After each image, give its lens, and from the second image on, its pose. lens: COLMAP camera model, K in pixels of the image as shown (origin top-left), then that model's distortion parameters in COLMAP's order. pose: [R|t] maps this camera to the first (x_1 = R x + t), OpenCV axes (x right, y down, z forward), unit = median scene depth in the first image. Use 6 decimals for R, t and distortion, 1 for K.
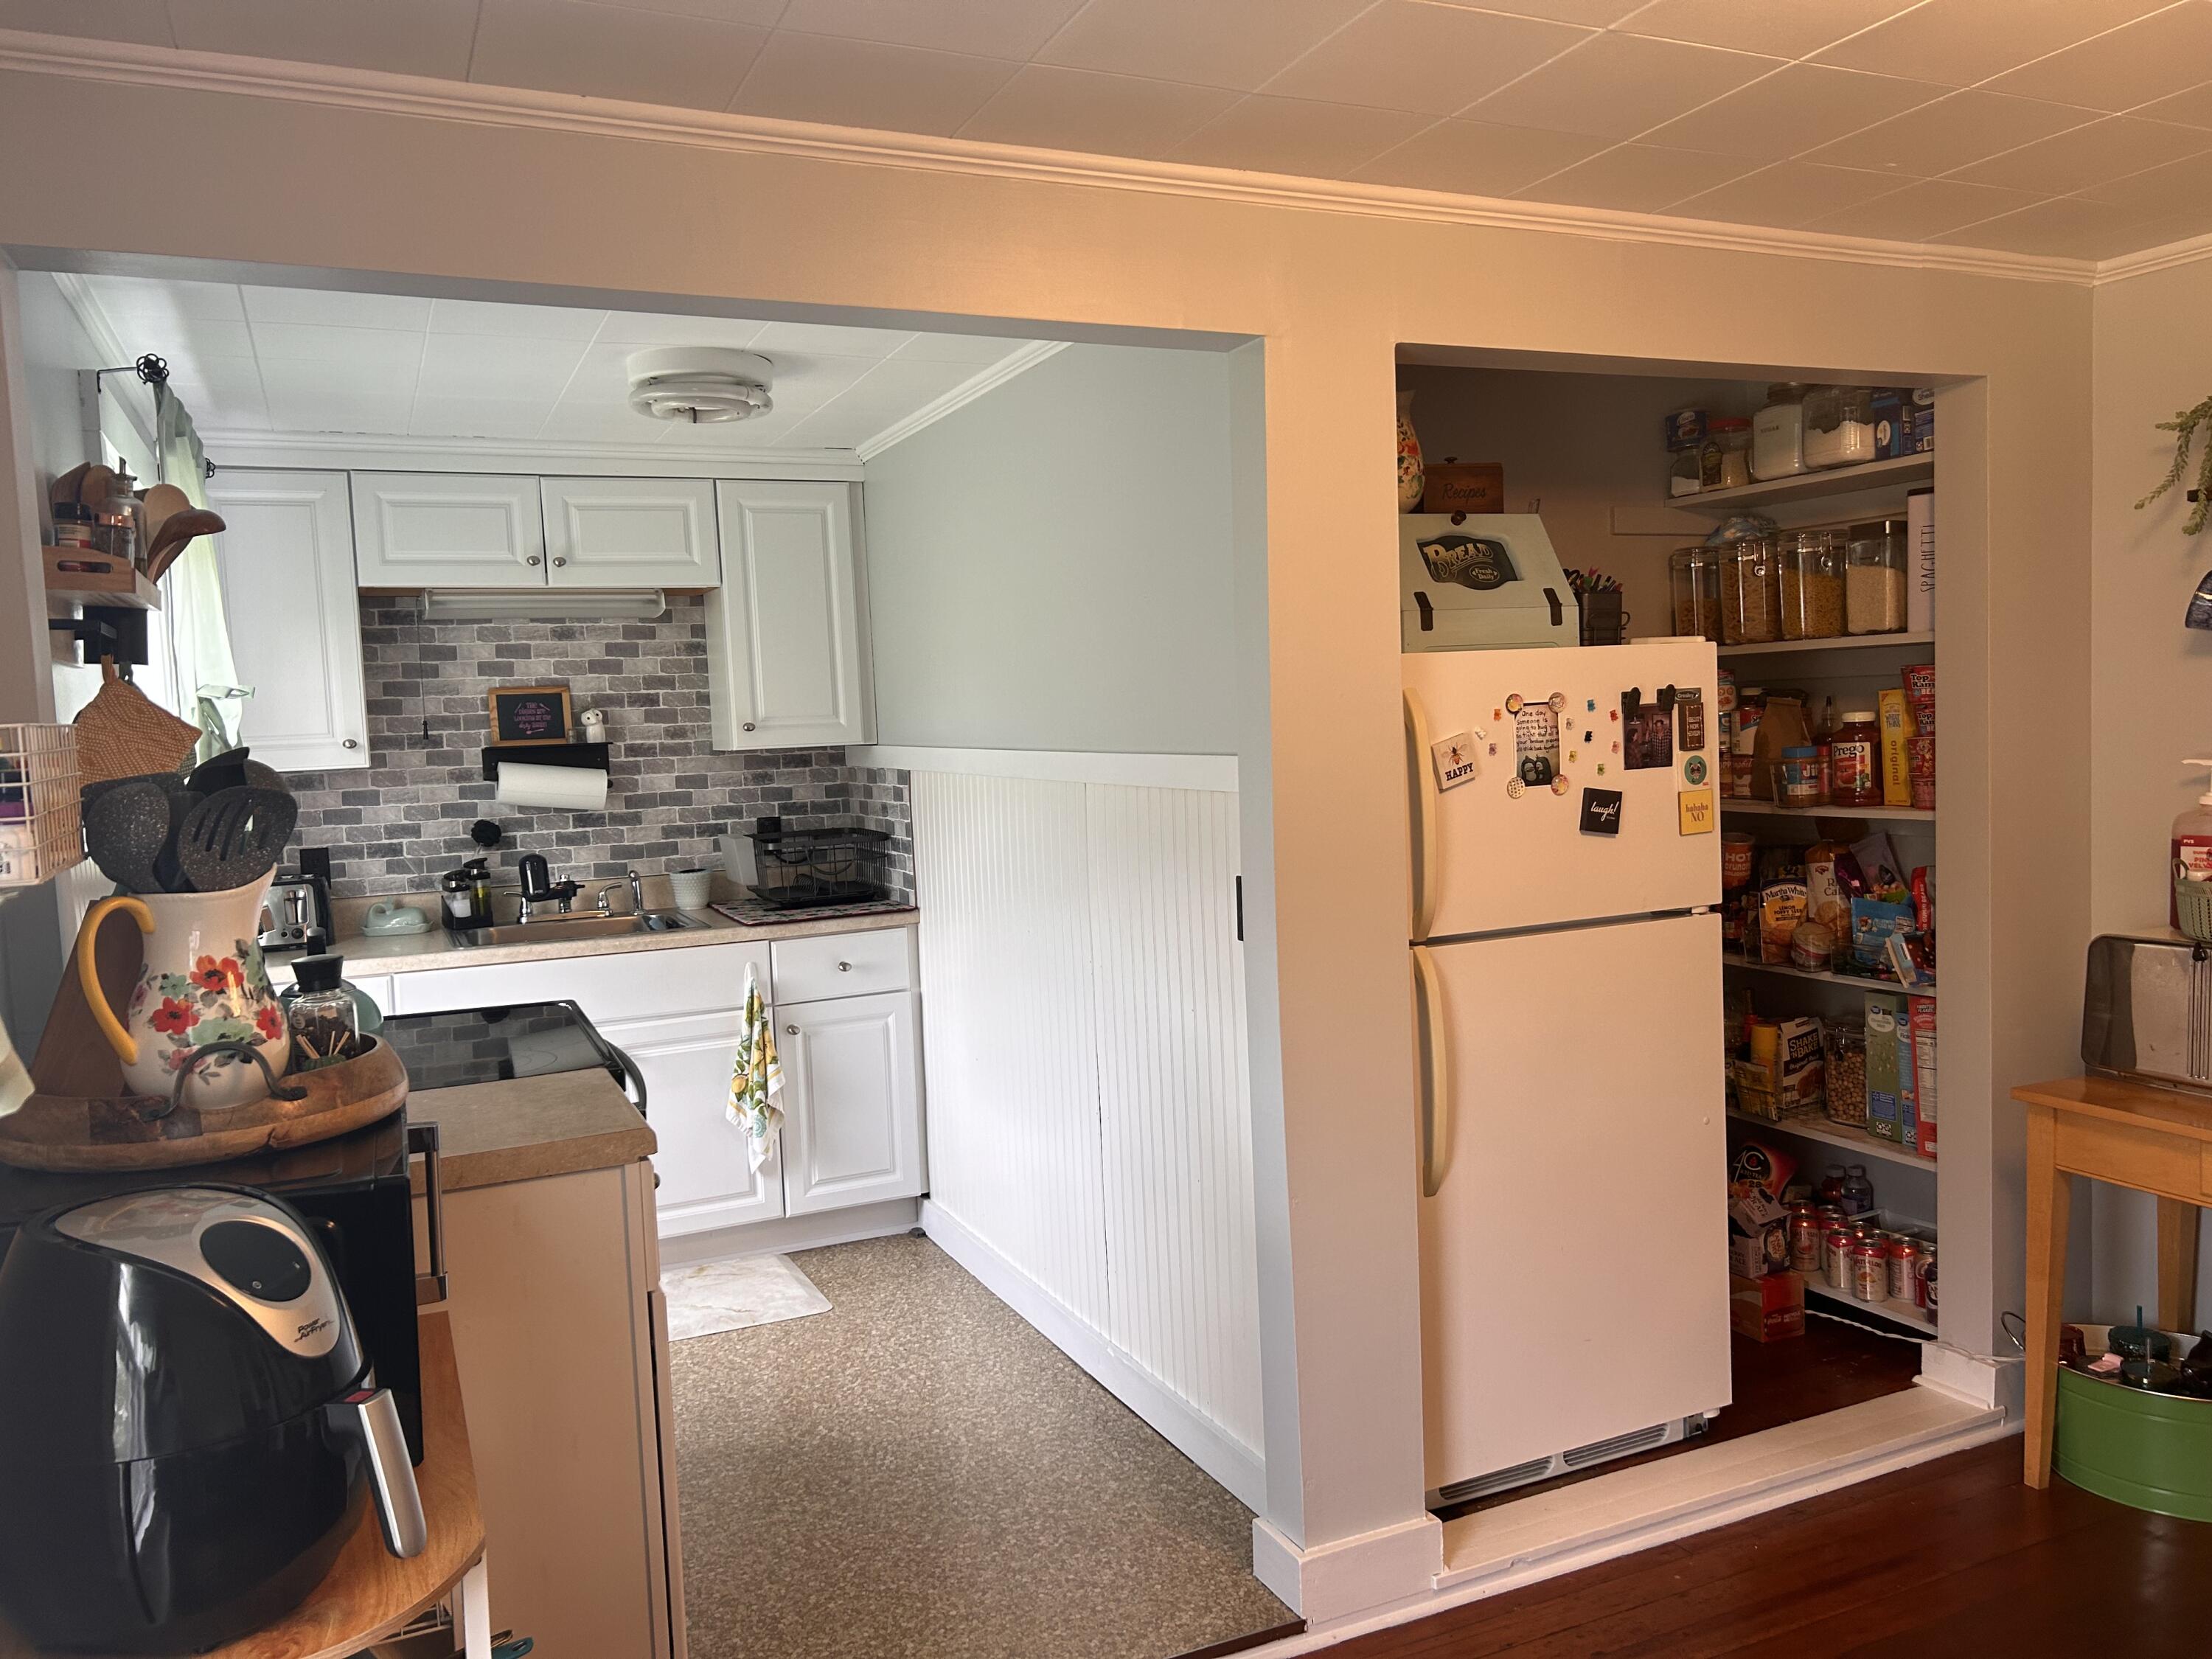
lens RADIAL K [[1653.4, 0, 1106.0], [0, 1653.4, 829.5], [0, 0, 1]] dist [0.043078, -0.008558]
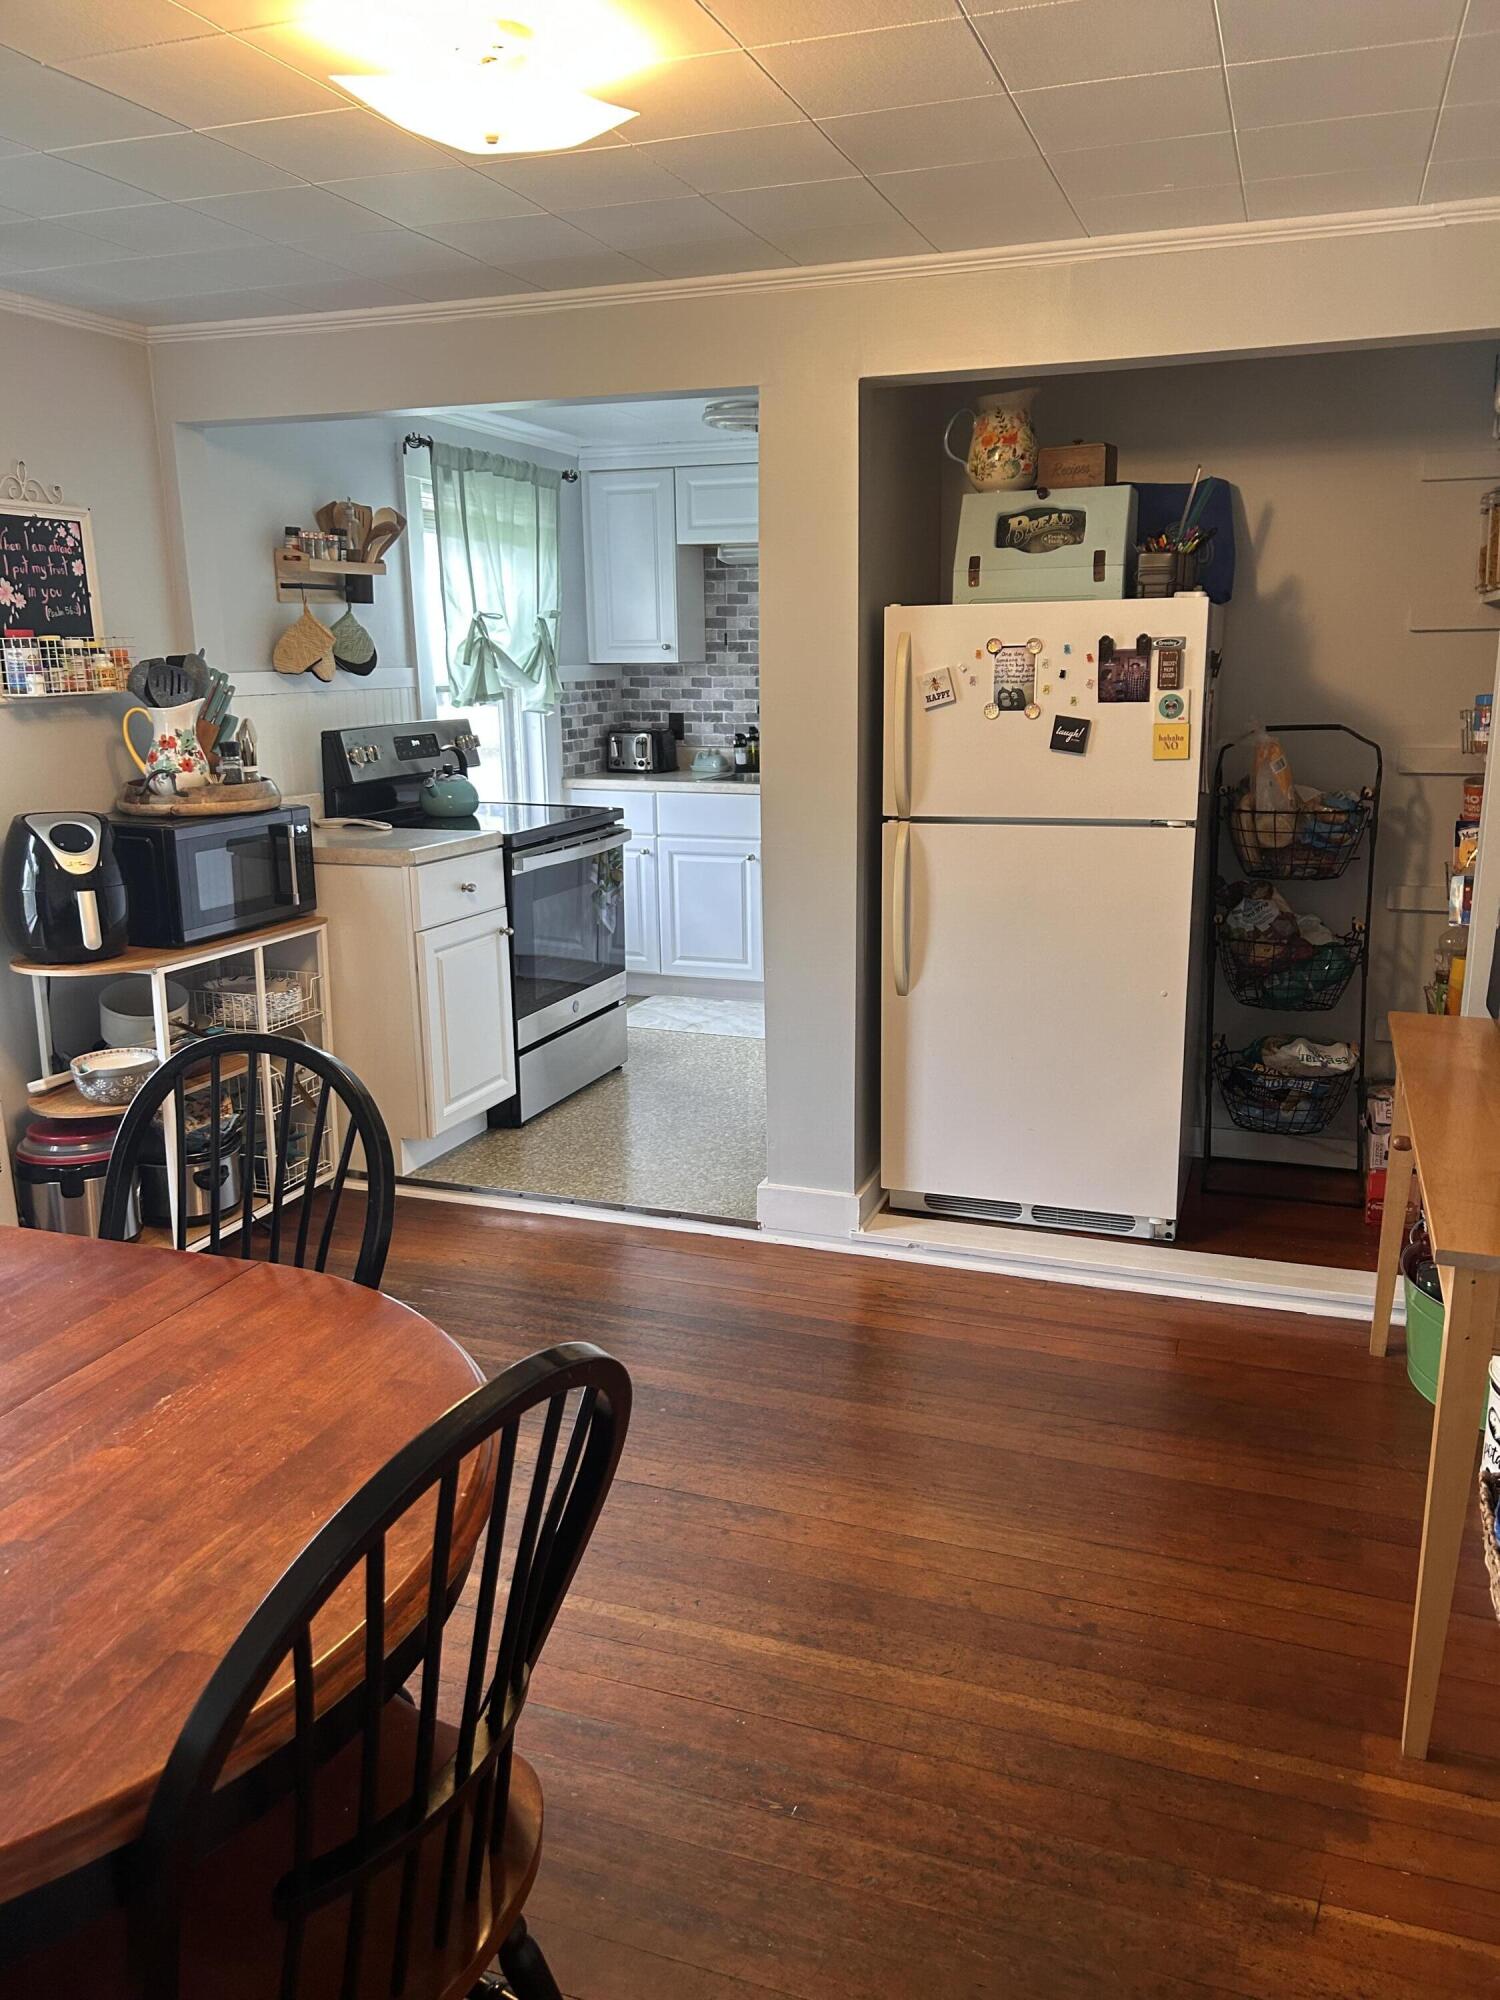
lens RADIAL K [[1495.0, 0, 750.0], [0, 1495.0, 1000.0], [0, 0, 1]] dist [0.043078, -0.008558]
pose [[0.720606, 0.190455, -0.666673, 0.916054], [-0.067388, 0.976219, 0.206046, -0.032302], [0.690062, -0.103553, 0.716304, -0.019596]]
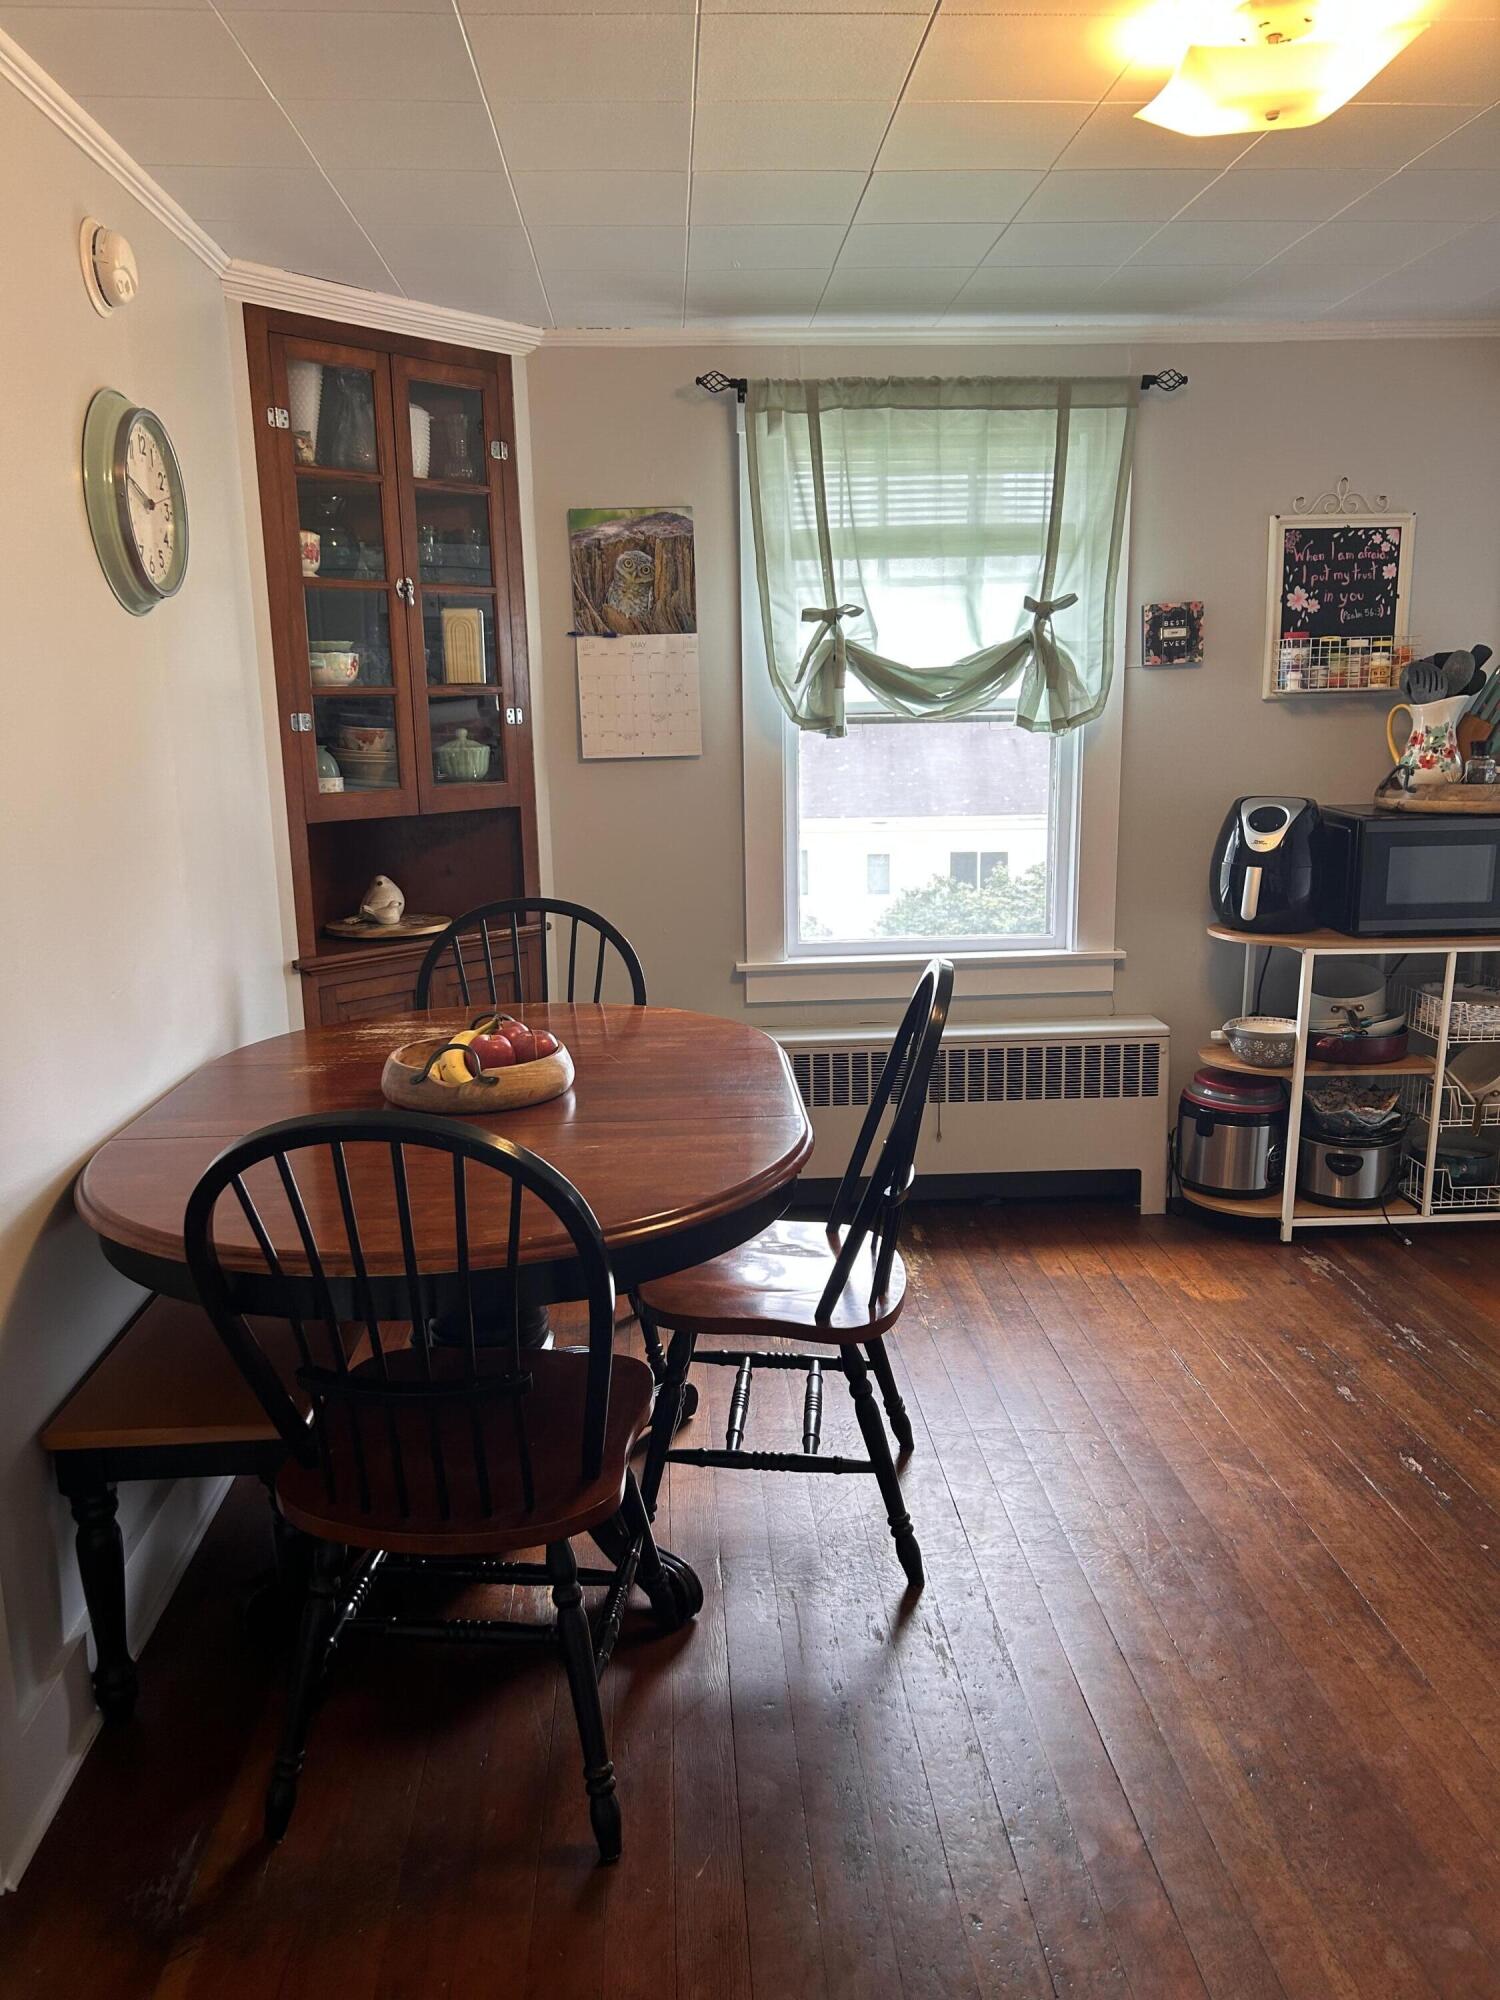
lens RADIAL K [[1495.0, 0, 750.0], [0, 1495.0, 1000.0], [0, 0, 1]] dist [0.043078, -0.008558]
pose [[-0.345330, 0.233616, -0.908939, 1.088663], [-0.041028, 0.963837, 0.263314, -0.049604], [0.937584, 0.128222, -0.323257, 0.474564]]
